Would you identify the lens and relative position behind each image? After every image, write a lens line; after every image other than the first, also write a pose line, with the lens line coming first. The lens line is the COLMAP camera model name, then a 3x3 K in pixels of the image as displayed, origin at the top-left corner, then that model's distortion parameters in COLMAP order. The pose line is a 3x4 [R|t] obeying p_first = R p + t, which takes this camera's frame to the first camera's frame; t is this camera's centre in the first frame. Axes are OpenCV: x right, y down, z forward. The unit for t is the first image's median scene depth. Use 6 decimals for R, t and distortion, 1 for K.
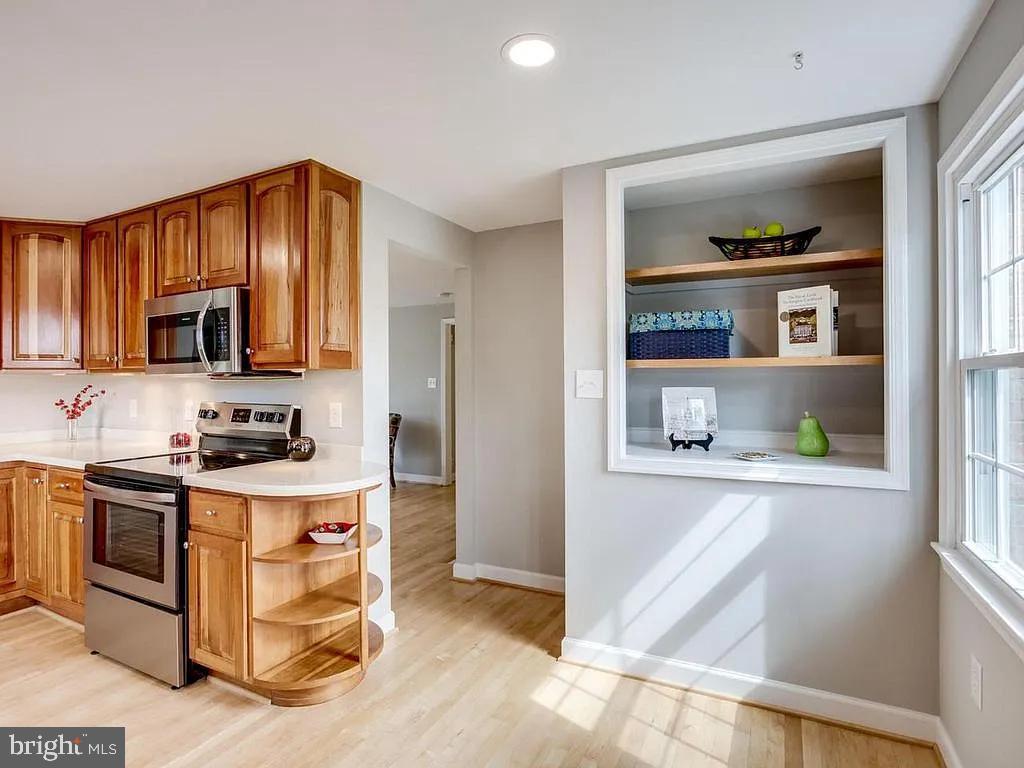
lens RADIAL K [[528.7, 0, 514.8], [0, 528.7, 383.5], [0, 0, 1]] dist [-0.037056, 0.014262]
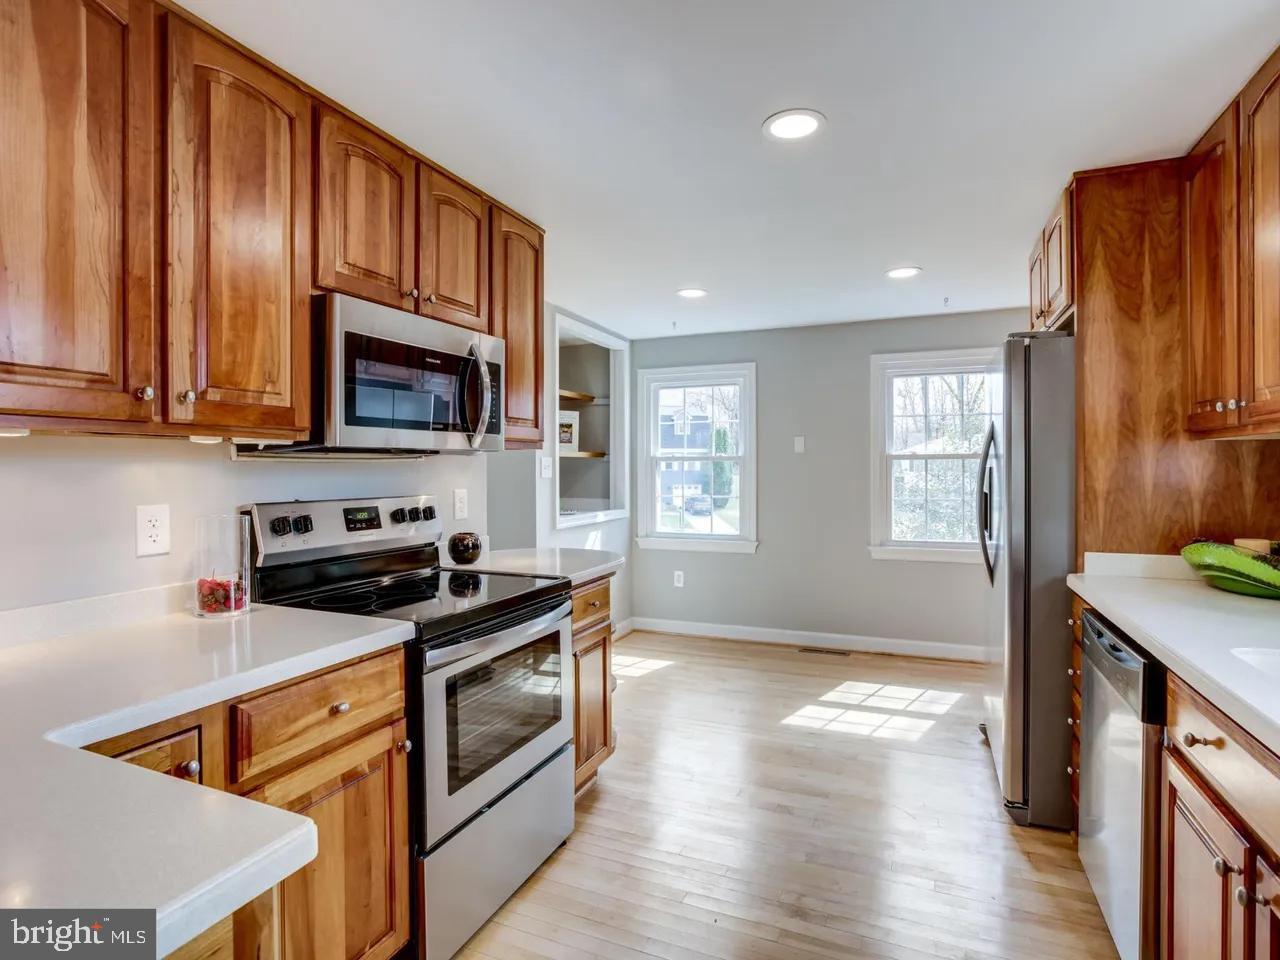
lens RADIAL K [[660.8, 0, 644.9], [0, 660.8, 476.6], [0, 0, 1]] dist [-0.037056, 0.014262]
pose [[-0.057910, -0.009449, 0.998277, -1.388118], [0.009355, 0.999906, 0.010007, 0.008840], [-0.998278, 0.009918, -0.057816, 0.771020]]
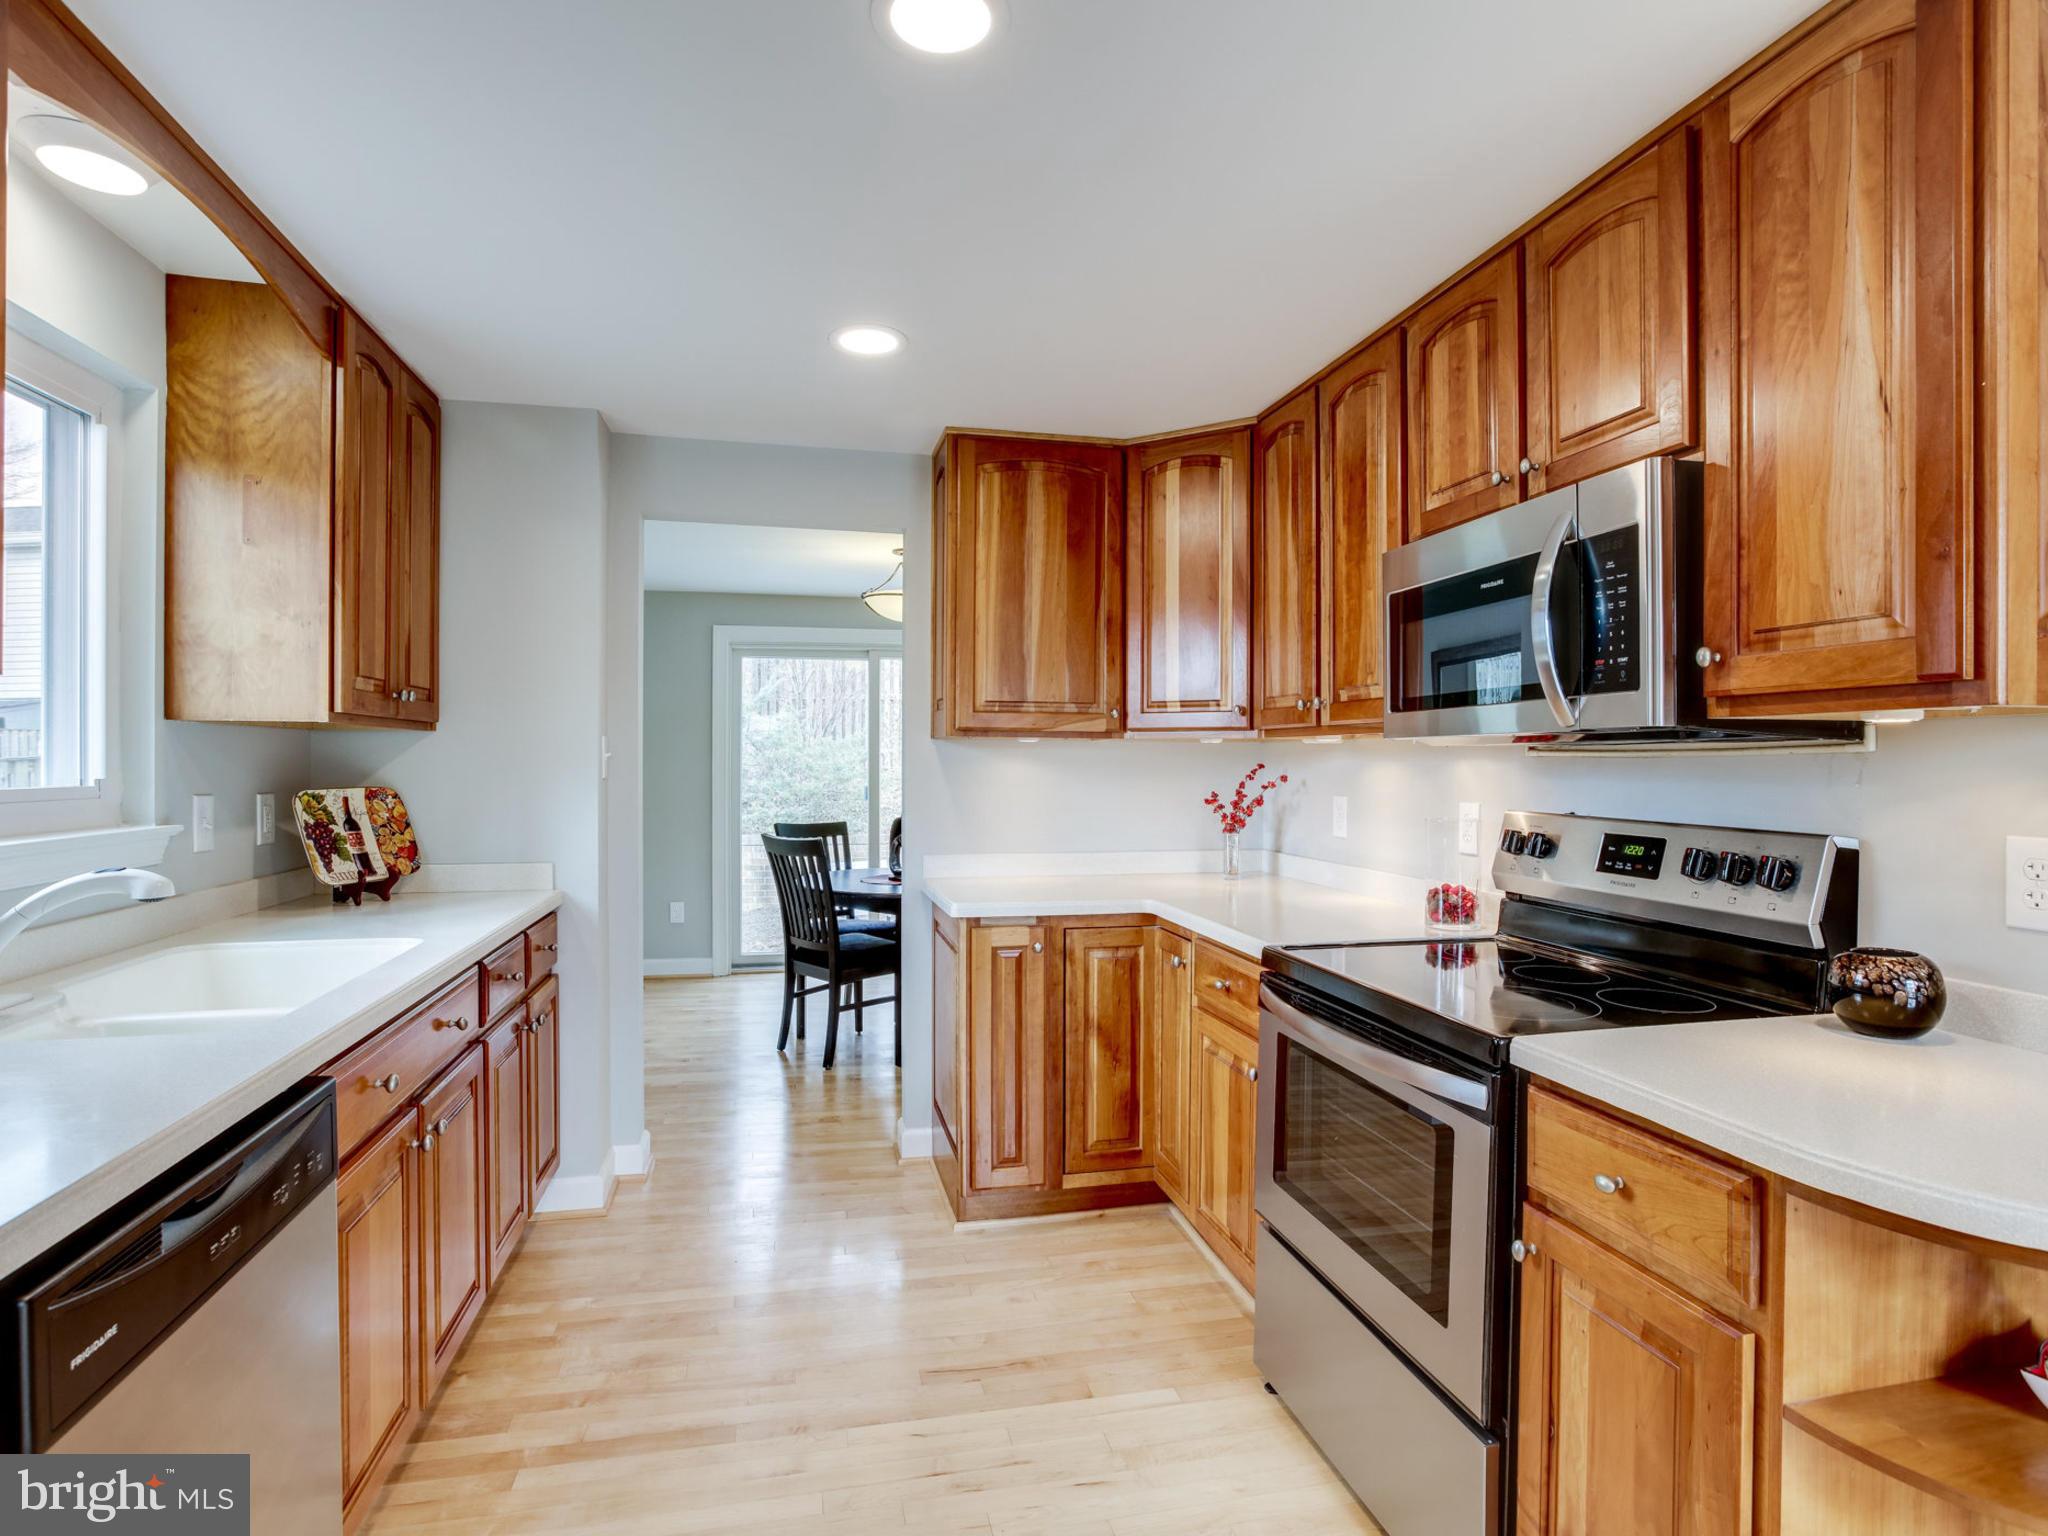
lens RADIAL K [[1057.3, 0, 1026.3], [0, 1057.3, 753.9], [0, 0, 1]] dist [-0.037056, 0.014262]
pose [[0.634950, 0.001017, -0.772552, -0.262495], [-0.007803, 0.999957, -0.005098, 0.001108], [0.772514, 0.009265, 0.634931, 0.276027]]
